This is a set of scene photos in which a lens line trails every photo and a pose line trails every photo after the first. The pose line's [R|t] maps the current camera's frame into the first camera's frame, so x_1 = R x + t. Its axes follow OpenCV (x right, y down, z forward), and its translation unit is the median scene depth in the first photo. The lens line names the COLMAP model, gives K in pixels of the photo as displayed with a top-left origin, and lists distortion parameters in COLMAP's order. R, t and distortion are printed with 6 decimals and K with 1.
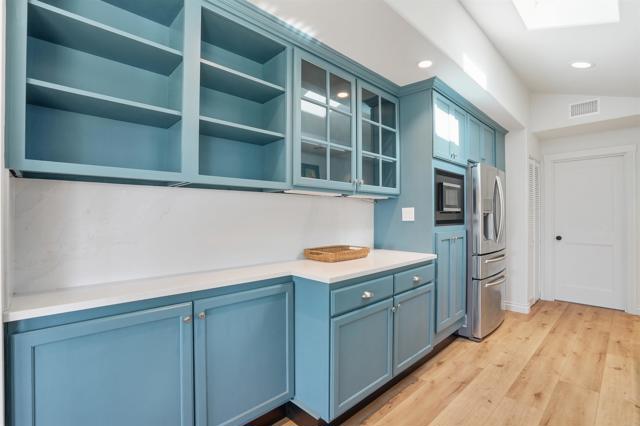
lens RADIAL K [[300.6, 0, 317.5], [0, 300.6, 208.9], [0, 0, 1]] dist [-0.053402, 0.018677]
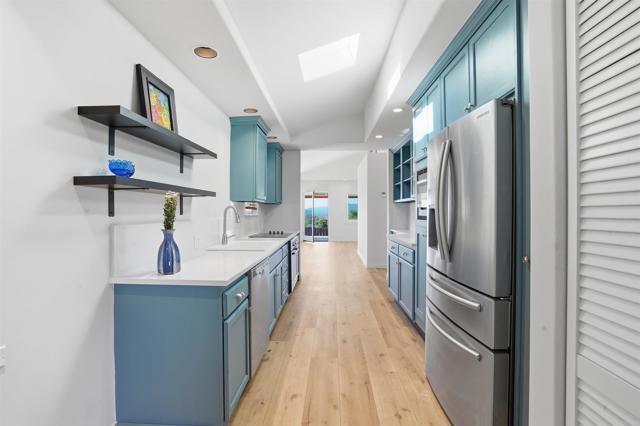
lens RADIAL K [[296.8, 0, 320.0], [0, 296.8, 213.0], [0, 0, 1]] dist [-0.045312, 0.014157]
pose [[-0.710077, 0.000029, -0.704124, 1.556523], [0.011539, 0.999866, -0.011595, 0.036692], [0.704029, -0.016358, -0.709983, 1.635996]]
